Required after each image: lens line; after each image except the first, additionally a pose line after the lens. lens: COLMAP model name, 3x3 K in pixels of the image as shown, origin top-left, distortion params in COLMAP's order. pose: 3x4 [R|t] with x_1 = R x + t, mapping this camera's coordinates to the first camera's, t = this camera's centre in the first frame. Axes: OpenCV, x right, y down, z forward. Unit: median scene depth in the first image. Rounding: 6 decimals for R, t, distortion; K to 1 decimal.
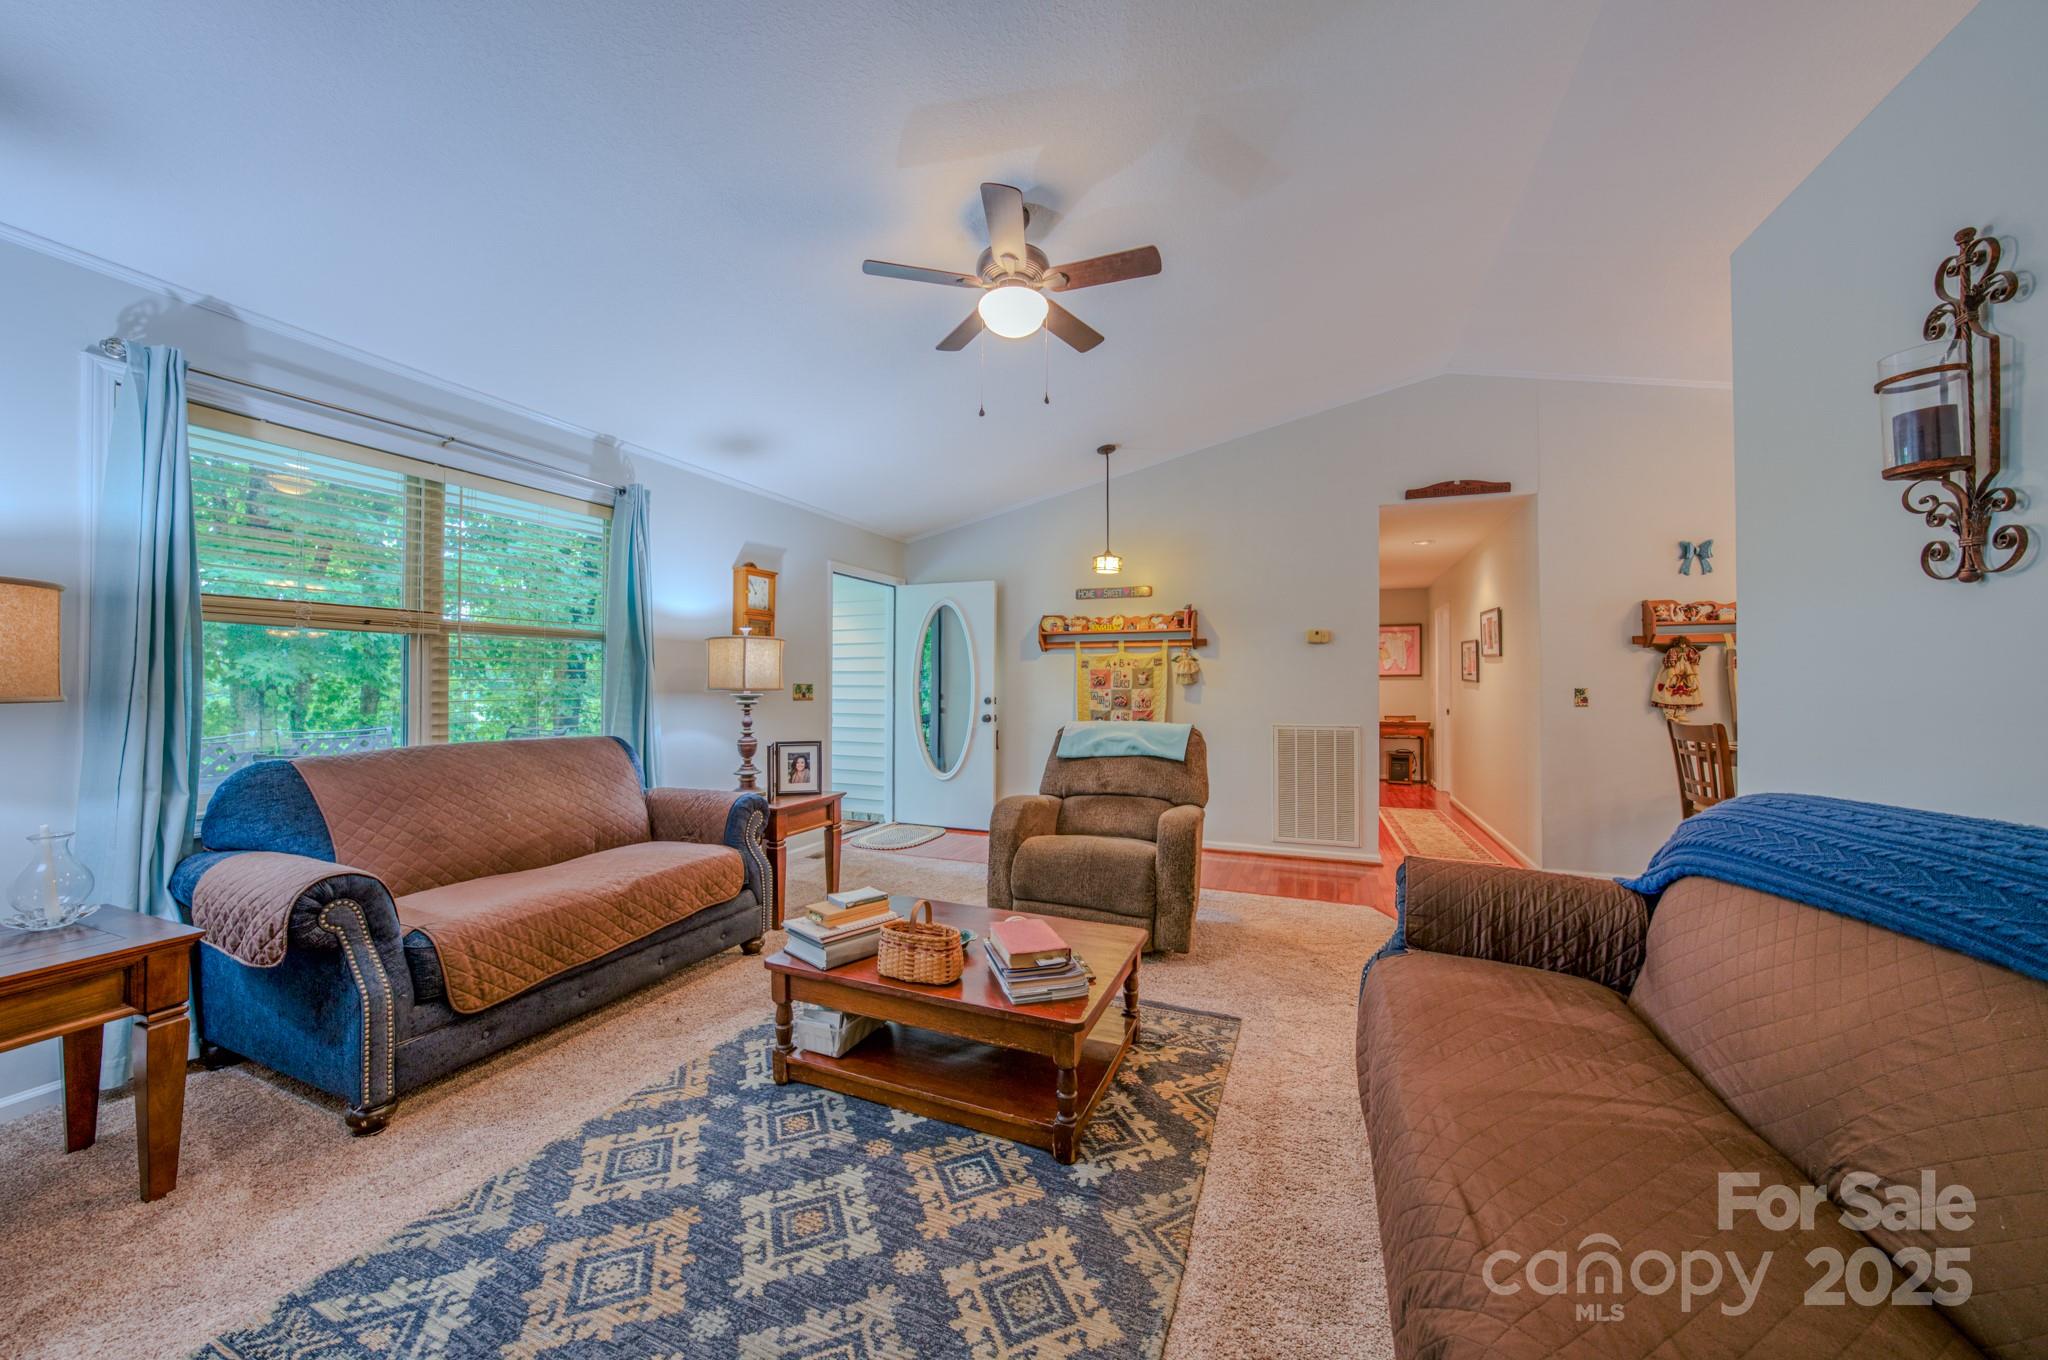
lens RADIAL K [[708.4, 0, 1030.5], [0, 708.4, 677.2], [0, 0, 1]] dist [-0.018079, 0.000426]
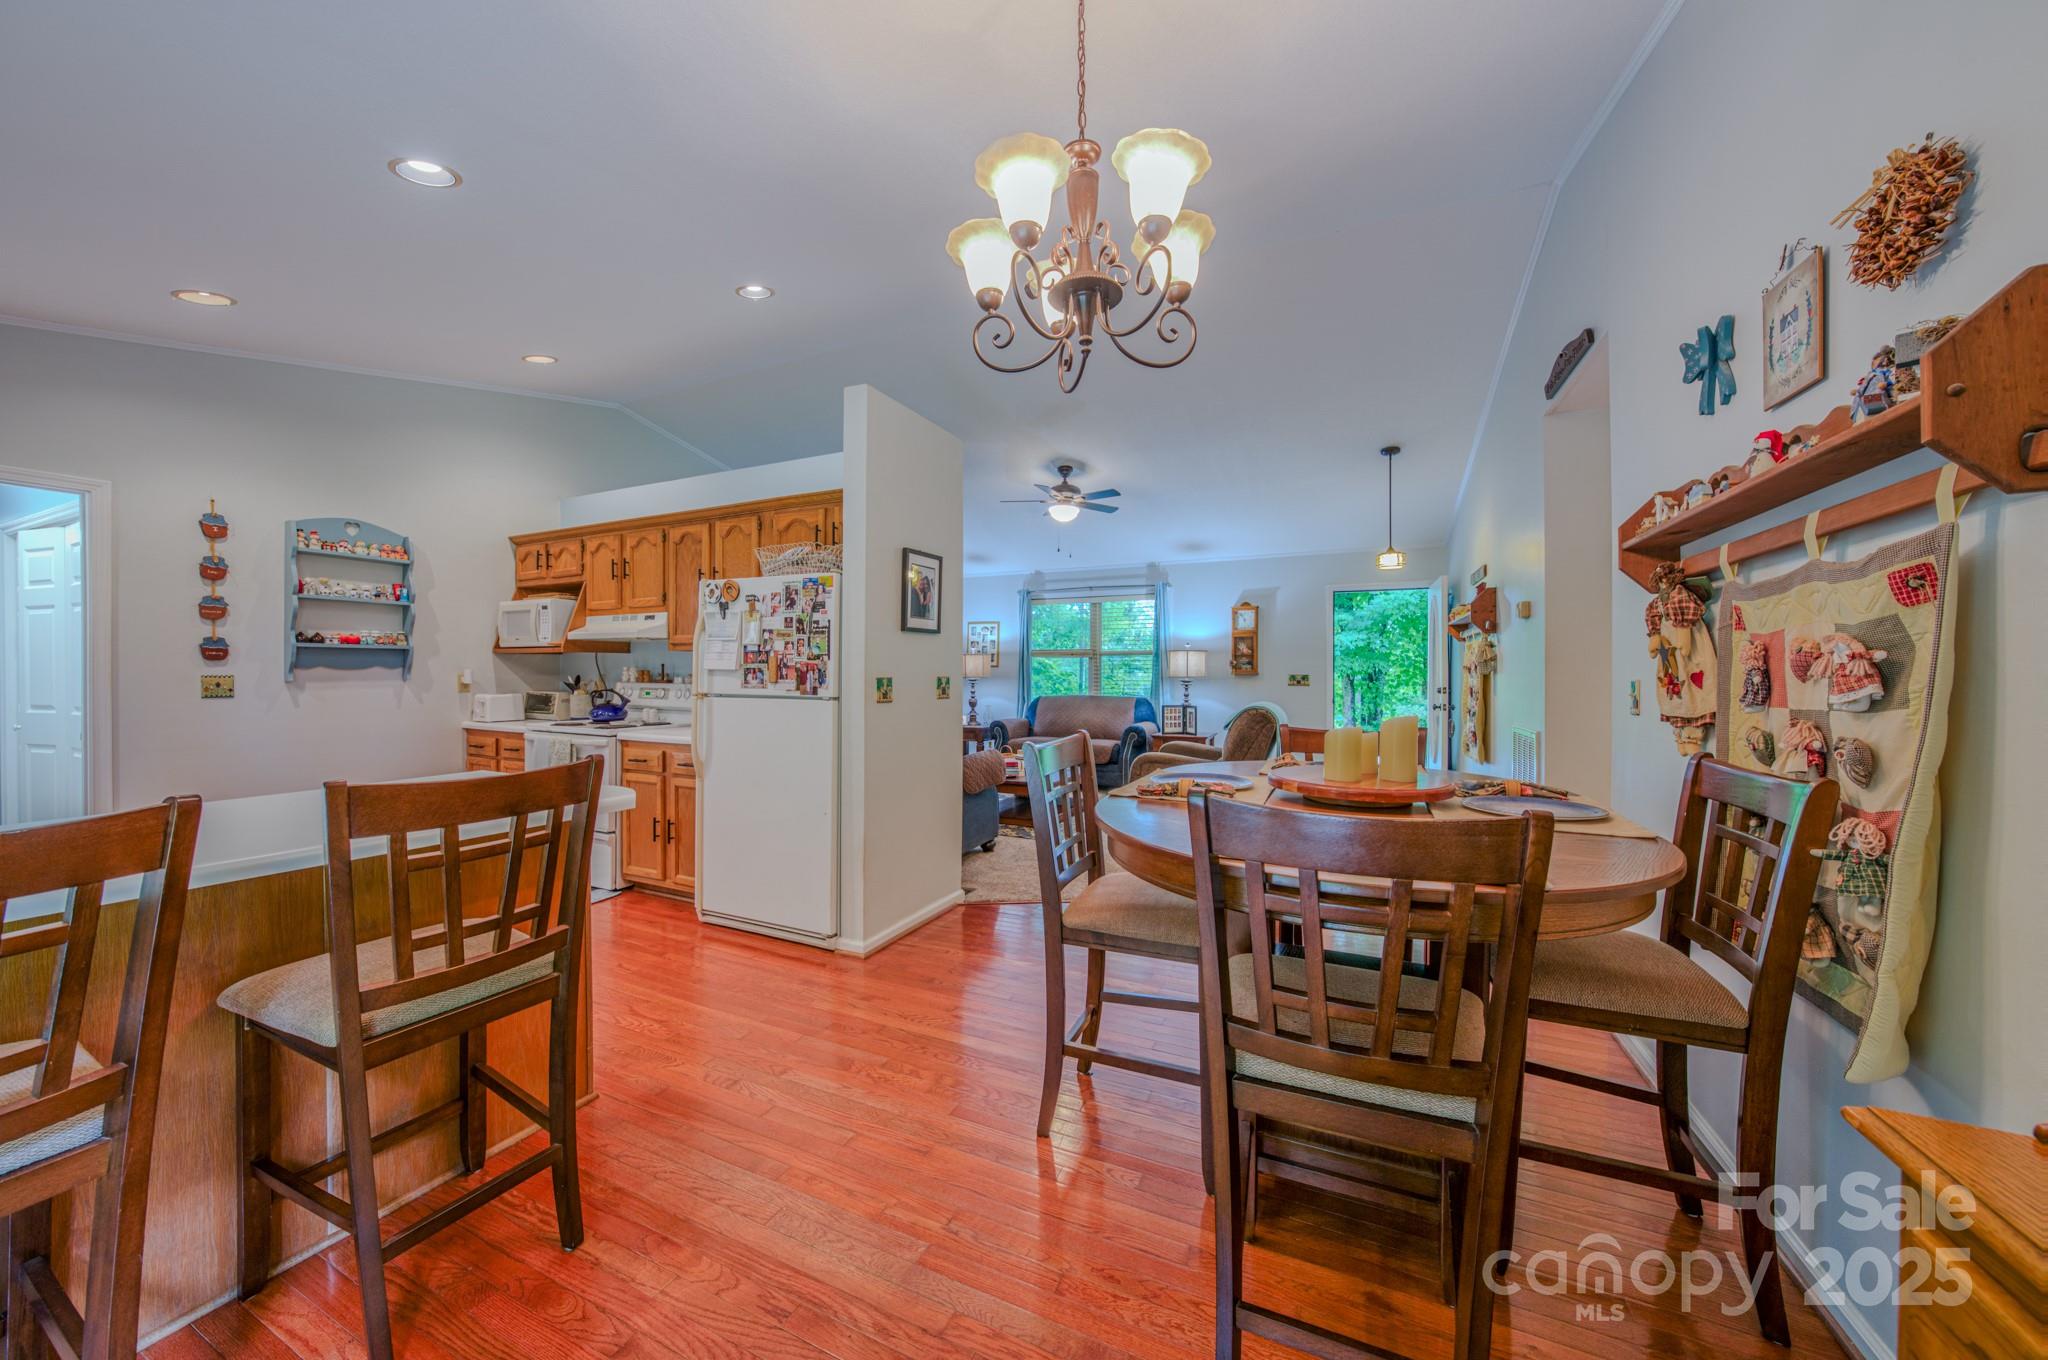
lens RADIAL K [[708.4, 0, 1023.4], [0, 708.4, 681.8], [0, 0, 1]] dist [-0.018079, 0.000426]
pose [[-0.052019, 0.007328, -0.998619, 1.403076], [0.007102, 0.999950, 0.006968, 0.011457], [0.998621, -0.006730, -0.052068, 0.603769]]
